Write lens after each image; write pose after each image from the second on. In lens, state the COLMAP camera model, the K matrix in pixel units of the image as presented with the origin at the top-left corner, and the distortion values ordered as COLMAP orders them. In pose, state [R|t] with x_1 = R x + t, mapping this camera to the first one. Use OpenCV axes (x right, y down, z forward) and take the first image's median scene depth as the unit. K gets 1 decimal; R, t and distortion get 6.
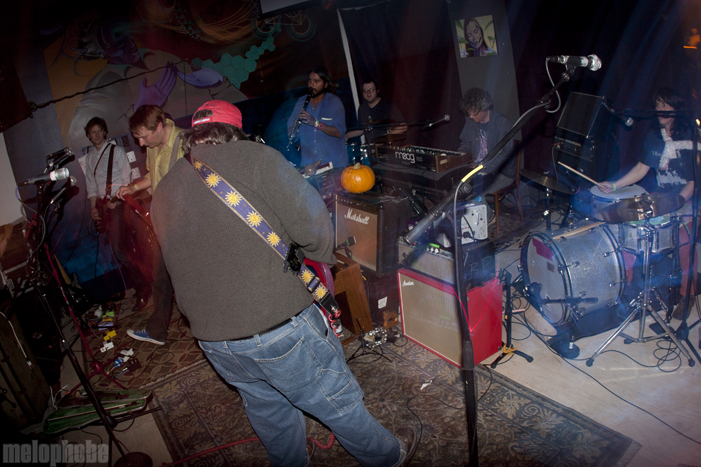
lens RADIAL K [[492.5, 0, 348.4], [0, 492.5, 243.3], [0, 0, 1]] dist [-0.347497, 0.134724]
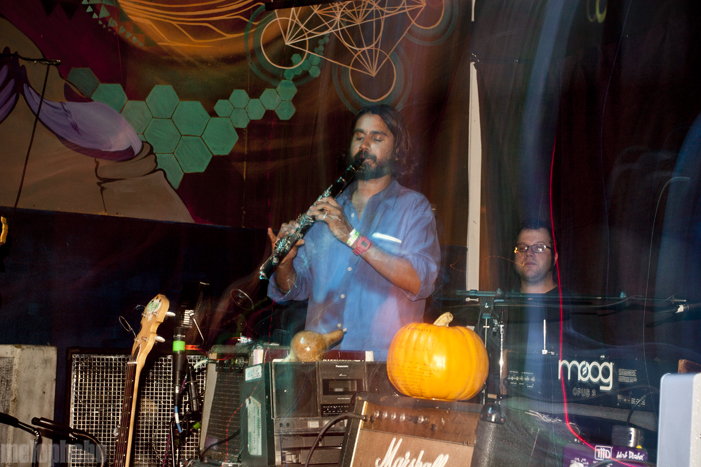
lens RADIAL K [[1243.7, 0, 350.5], [0, 1243.7, 233.5], [0, 0, 1]] dist [0.015670, 0.101100]
pose [[0.974131, 0.195053, -0.114117, 0.030224], [-0.225643, 0.867215, -0.443874, 0.136604], [0.012385, 0.458141, 0.888793, 0.141928]]
